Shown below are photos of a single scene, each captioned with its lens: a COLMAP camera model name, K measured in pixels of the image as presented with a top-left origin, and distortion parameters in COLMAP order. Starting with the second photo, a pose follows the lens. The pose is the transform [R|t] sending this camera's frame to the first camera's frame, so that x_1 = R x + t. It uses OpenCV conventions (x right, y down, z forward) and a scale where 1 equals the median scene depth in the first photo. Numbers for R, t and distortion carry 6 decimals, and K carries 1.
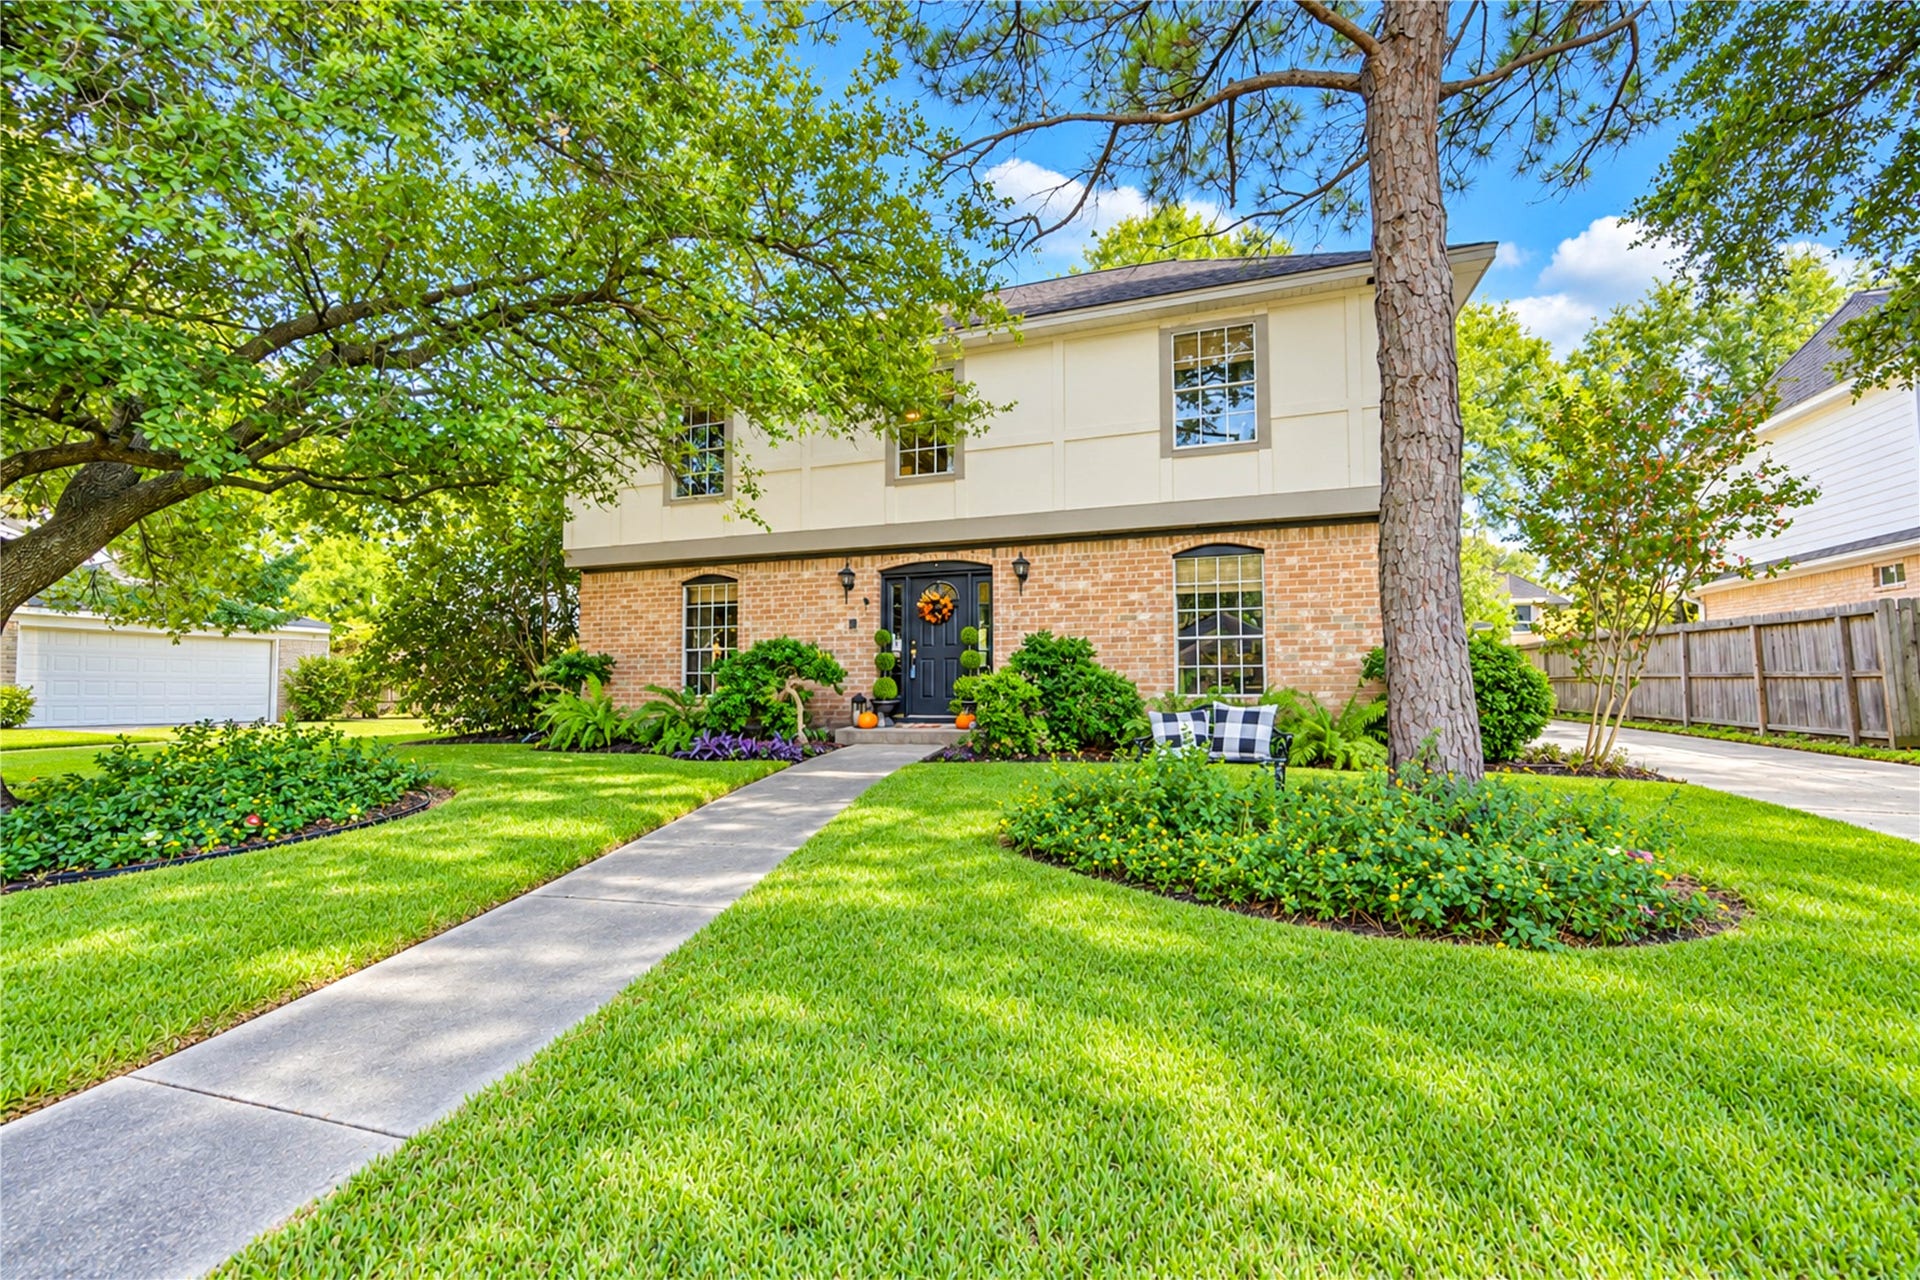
lens RADIAL K [[757.7, 0, 960.0], [0, 757.7, 640.0], [0, 0, 1]] dist [0.017933, 0.000047]
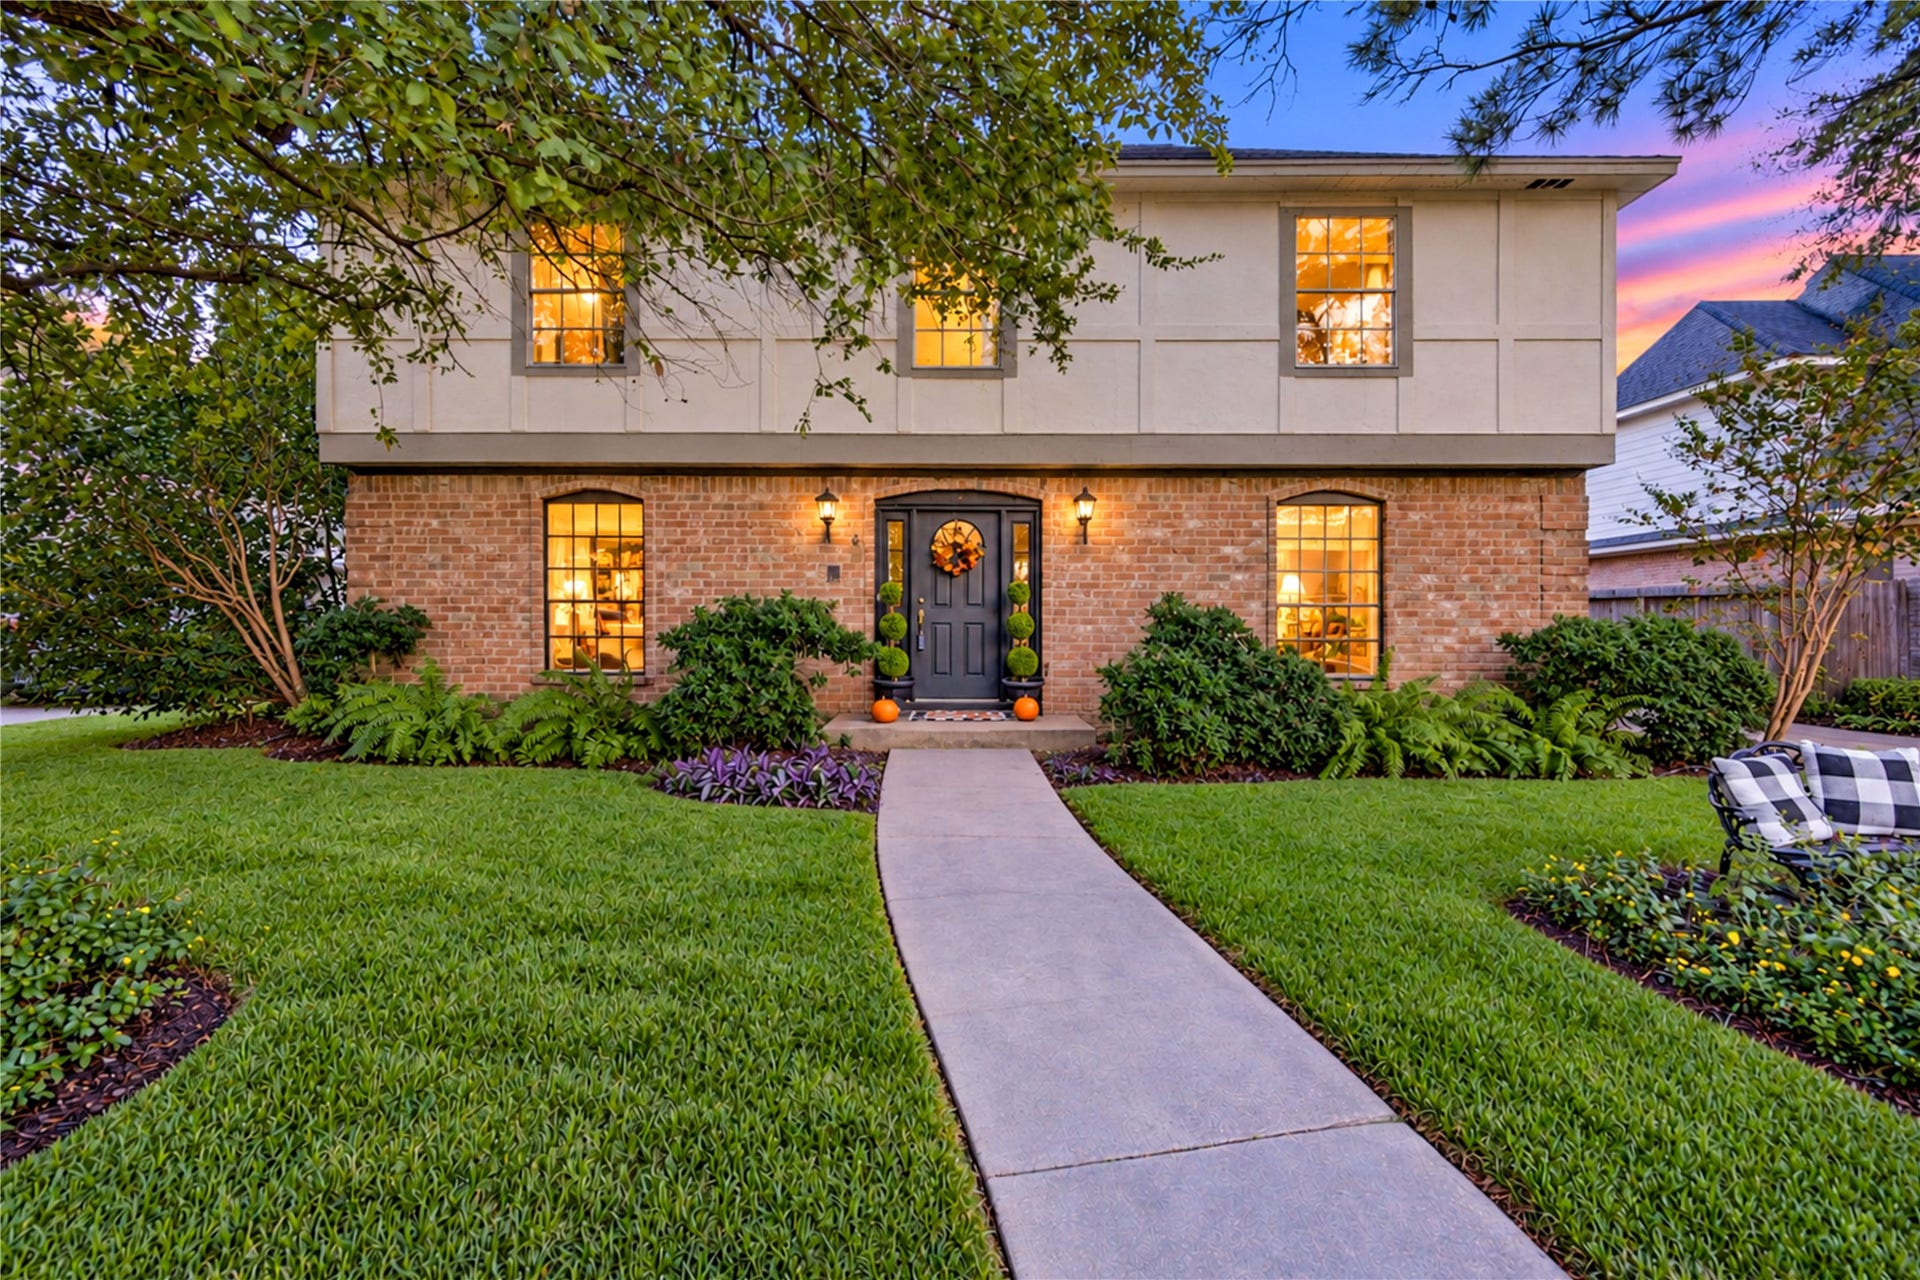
lens RADIAL K [[757.7, 0, 960.0], [0, 757.7, 640.0], [0, 0, 1]] dist [0.017933, 0.000047]
pose [[0.952965, 0.005329, 0.303032, -0.256021], [-0.029479, 0.996734, 0.075176, -0.014530], [-0.301642, -0.080574, 0.950011, 0.290093]]
